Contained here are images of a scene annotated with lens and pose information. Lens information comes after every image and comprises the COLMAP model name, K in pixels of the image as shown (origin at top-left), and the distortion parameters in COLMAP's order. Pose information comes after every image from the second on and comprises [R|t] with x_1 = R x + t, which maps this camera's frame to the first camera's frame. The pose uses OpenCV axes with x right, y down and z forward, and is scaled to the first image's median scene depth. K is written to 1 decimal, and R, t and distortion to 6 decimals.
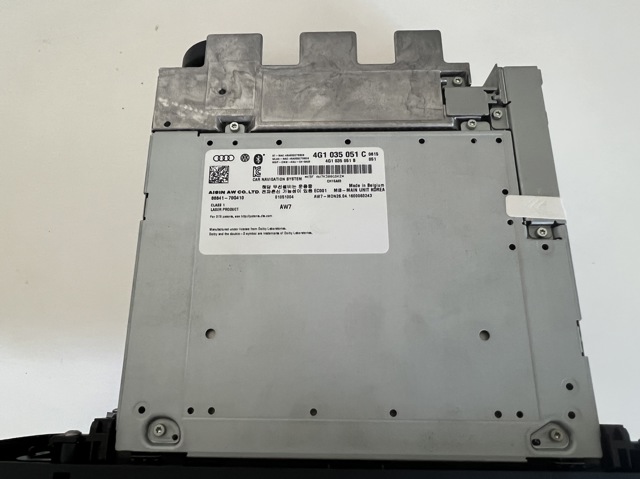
lens RADIAL K [[409.1, 0, 319.2], [0, 409.1, 240.9], [0, 0, 1]] dist [-0.010138, -0.003896]
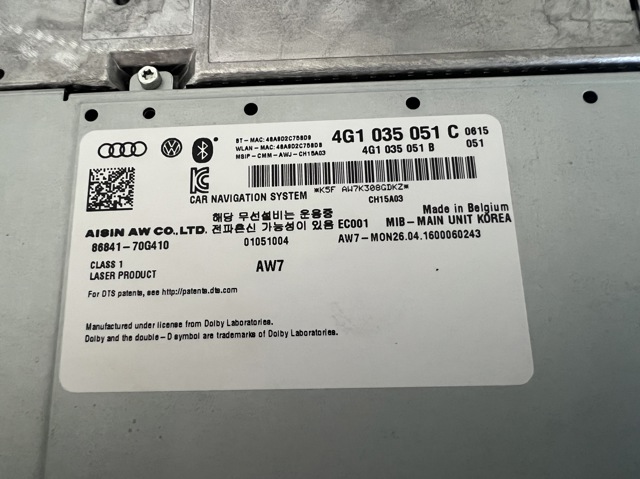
lens RADIAL K [[409.1, 0, 320.6], [0, 409.1, 237.9], [0, 0, 1]] dist [-0.010138, -0.003896]
pose [[0.999615, -0.027458, 0.003961, -0.031124], [0.027277, 0.998821, 0.040156, -0.122746], [-0.005059, -0.040033, 0.999186, 0.573306]]
